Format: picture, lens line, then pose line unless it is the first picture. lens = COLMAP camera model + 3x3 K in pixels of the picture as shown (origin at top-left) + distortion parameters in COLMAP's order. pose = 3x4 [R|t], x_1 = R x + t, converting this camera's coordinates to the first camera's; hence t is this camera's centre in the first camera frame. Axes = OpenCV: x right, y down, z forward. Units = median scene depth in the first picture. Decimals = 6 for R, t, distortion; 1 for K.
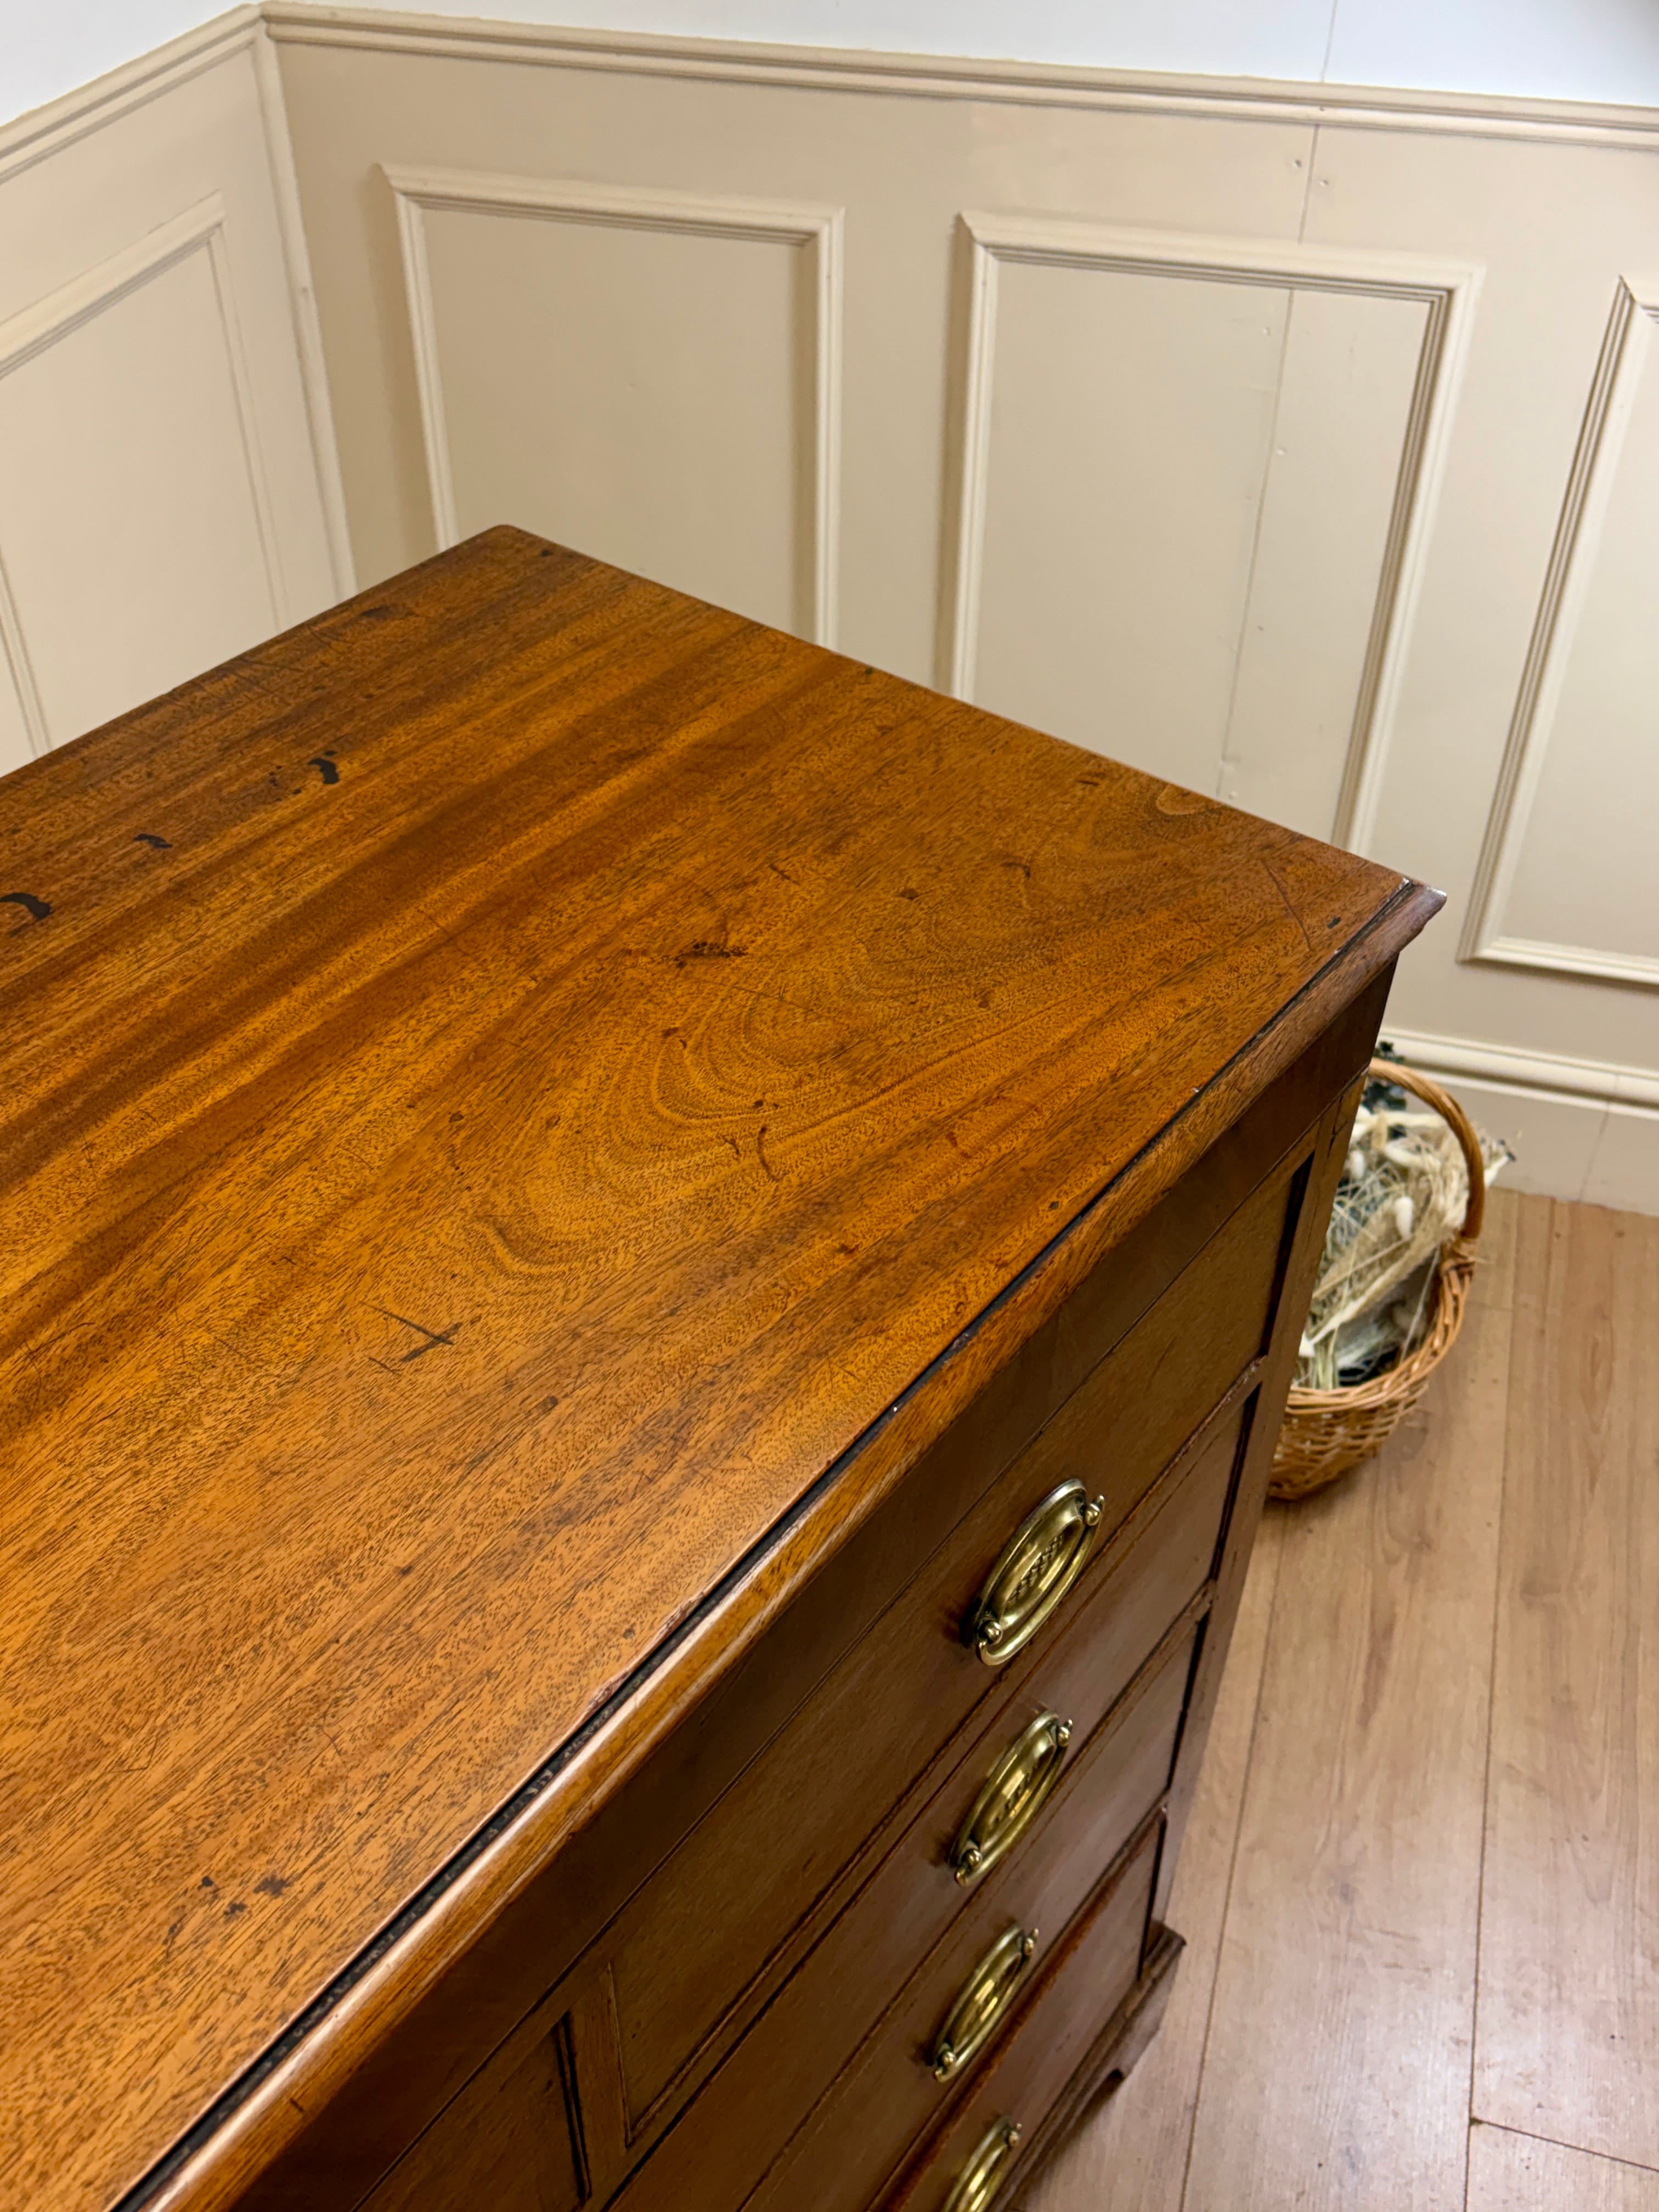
lens RADIAL K [[2114.9, 0, 839.1], [0, 2114.9, 1102.0], [0, 0, 1]] dist [0.020366, 0.000000]
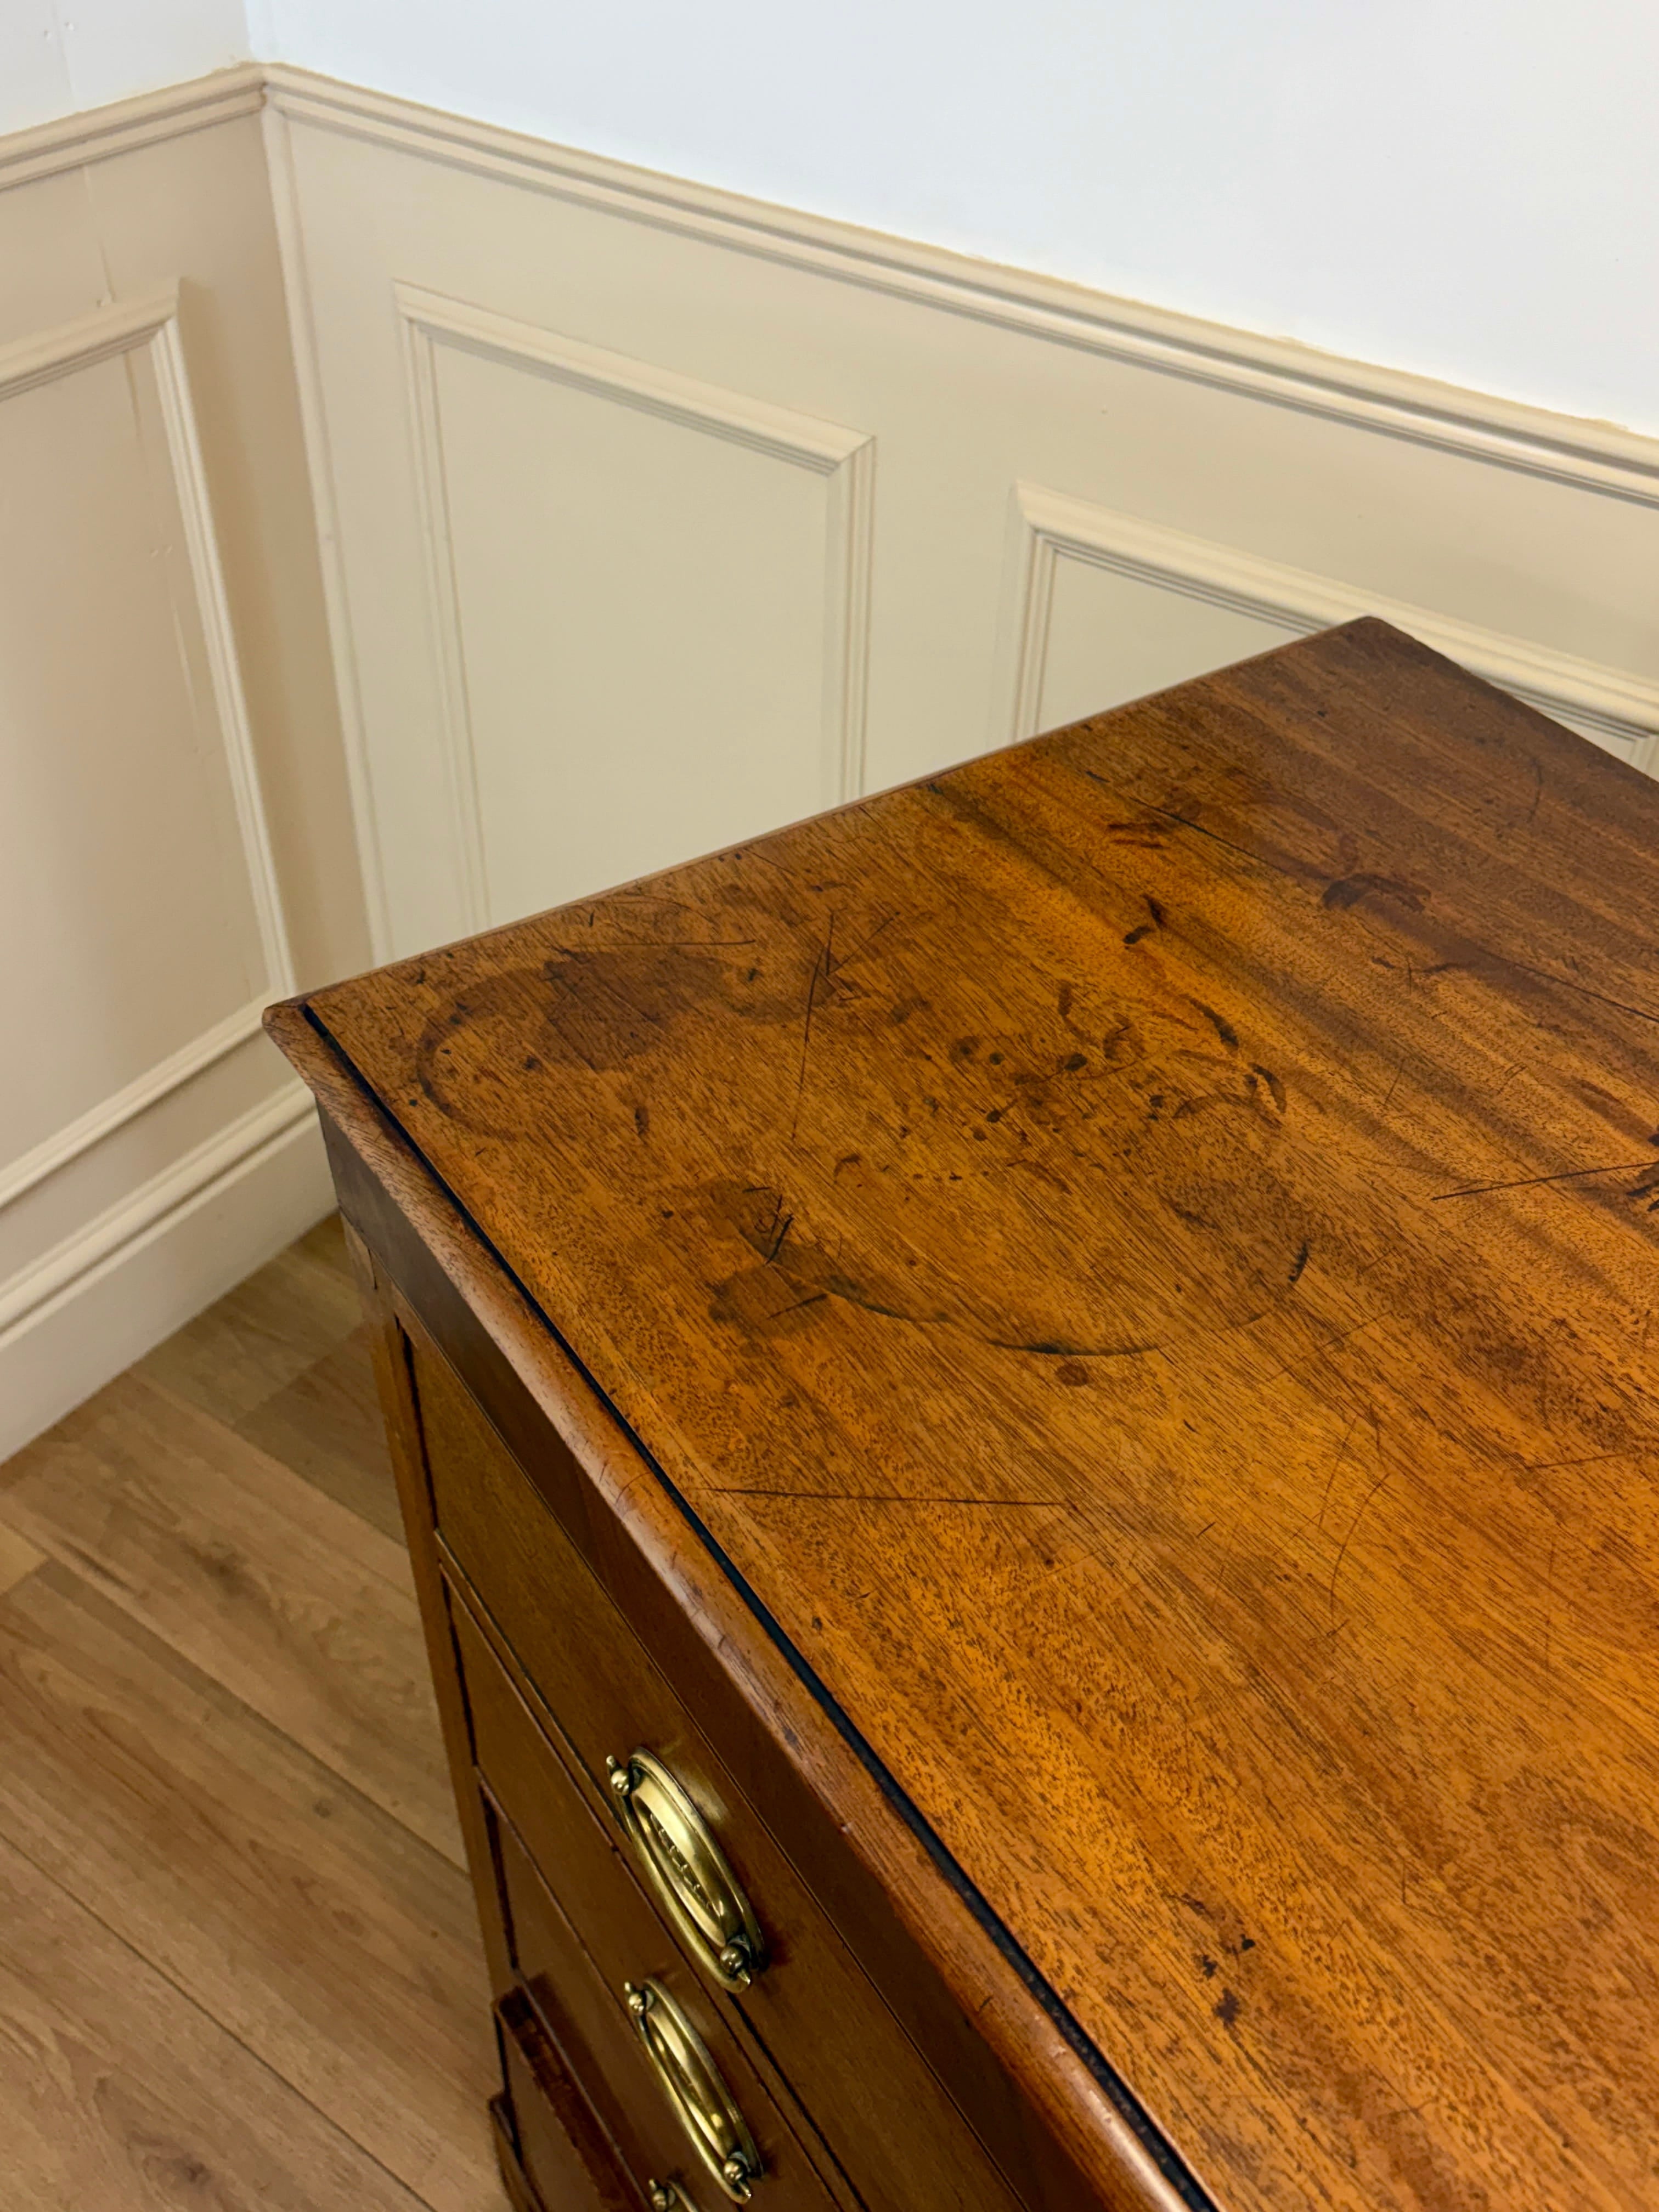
lens RADIAL K [[2114.9, 0, 809.0], [0, 2114.9, 1108.9], [0, 0, 1]] dist [0.020366, 0.000000]
pose [[-0.347417, 0.605355, -0.716133, 0.203537], [-0.620274, 0.424394, 0.659659, -0.269380], [0.703250, 0.673375, 0.228045, 0.413006]]
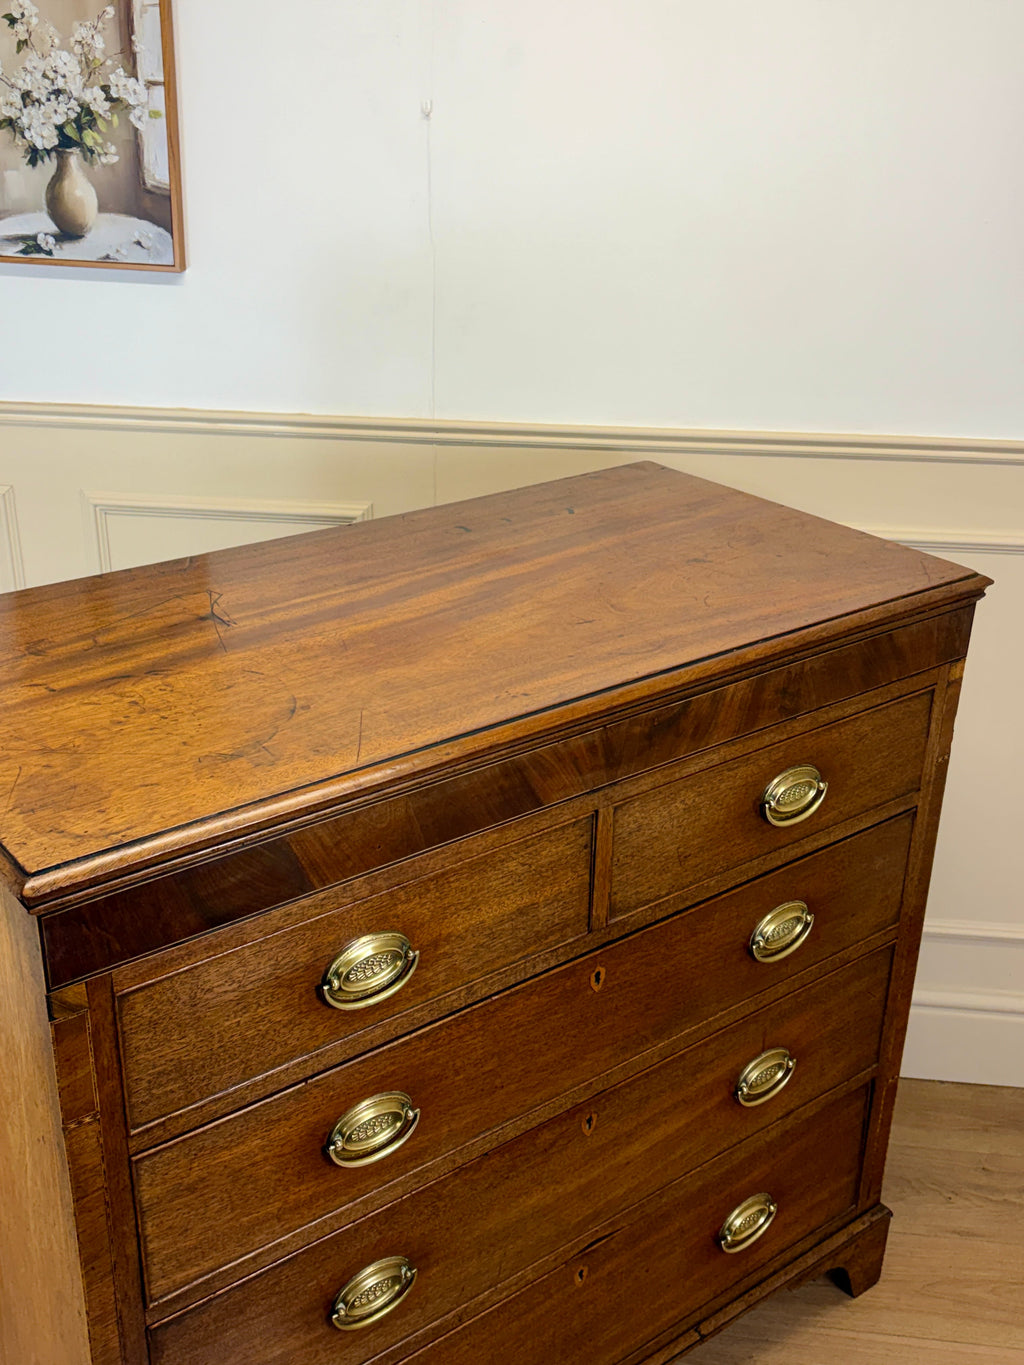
lens RADIAL K [[1506.9, 0, 511.2], [0, 1506.9, 679.5], [0, 0, 1]] dist [0.005953, 0.000000]
pose [[0.965252, 0.110754, -0.236690, 0.282061], [-0.176069, 0.944931, -0.275871, 1.013092], [0.193102, 0.307959, 0.931597, -1.268228]]
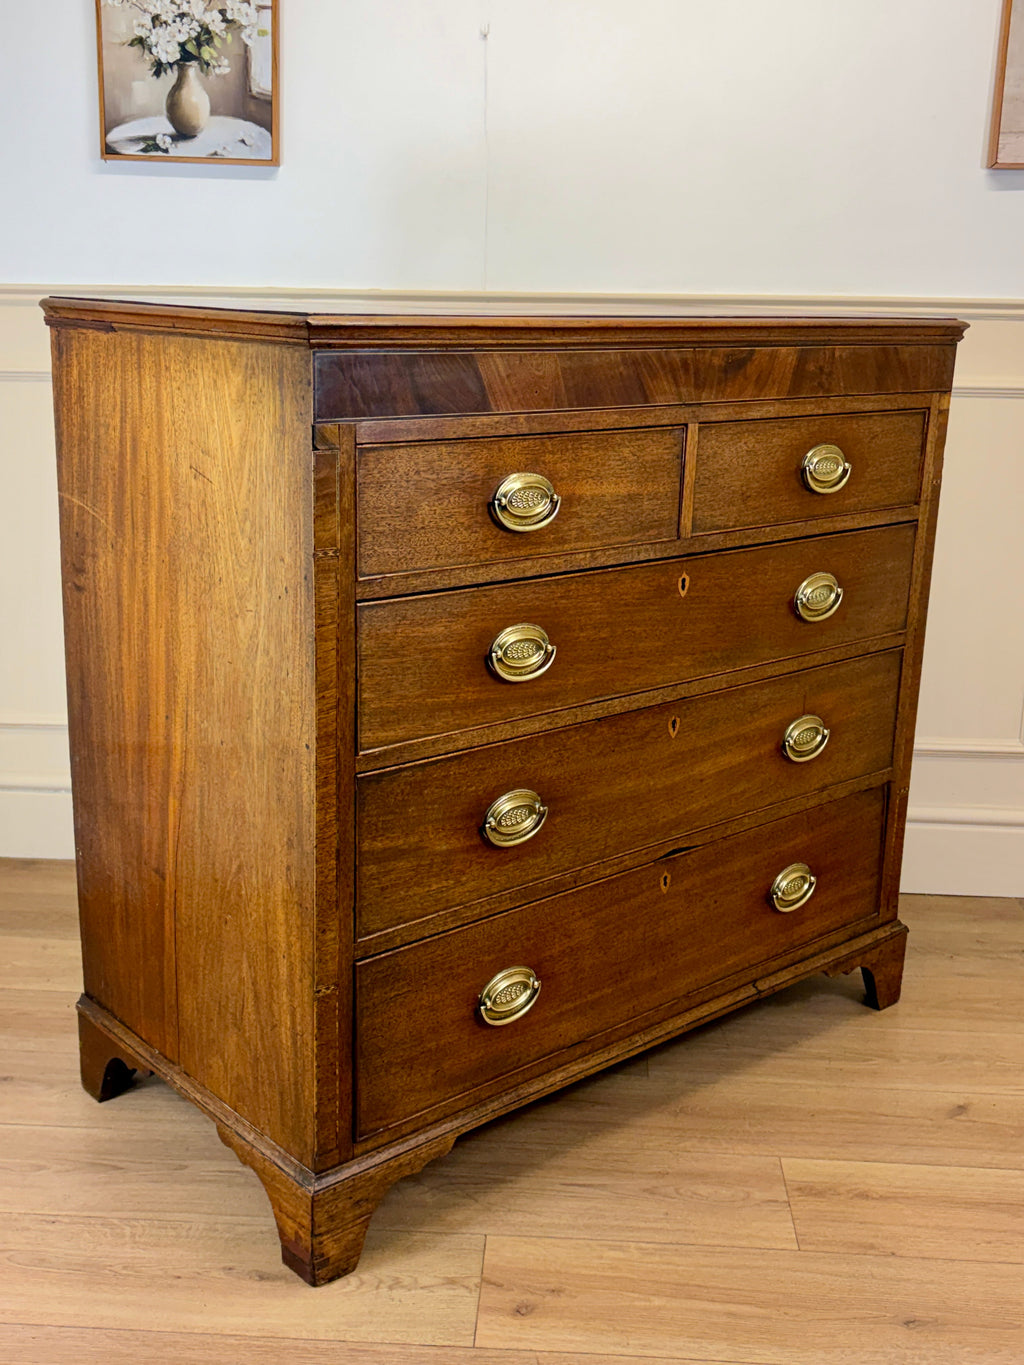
lens RADIAL K [[1506.9, 0, 498.6], [0, 1506.9, 687.5], [0, 0, 1]] dist [0.005953, 0.000000]
pose [[0.978699, 0.061645, -0.195825, 0.118023], [-0.141043, 0.895007, -0.423166, 2.396822], [0.149179, 0.441772, 0.884637, -1.453168]]
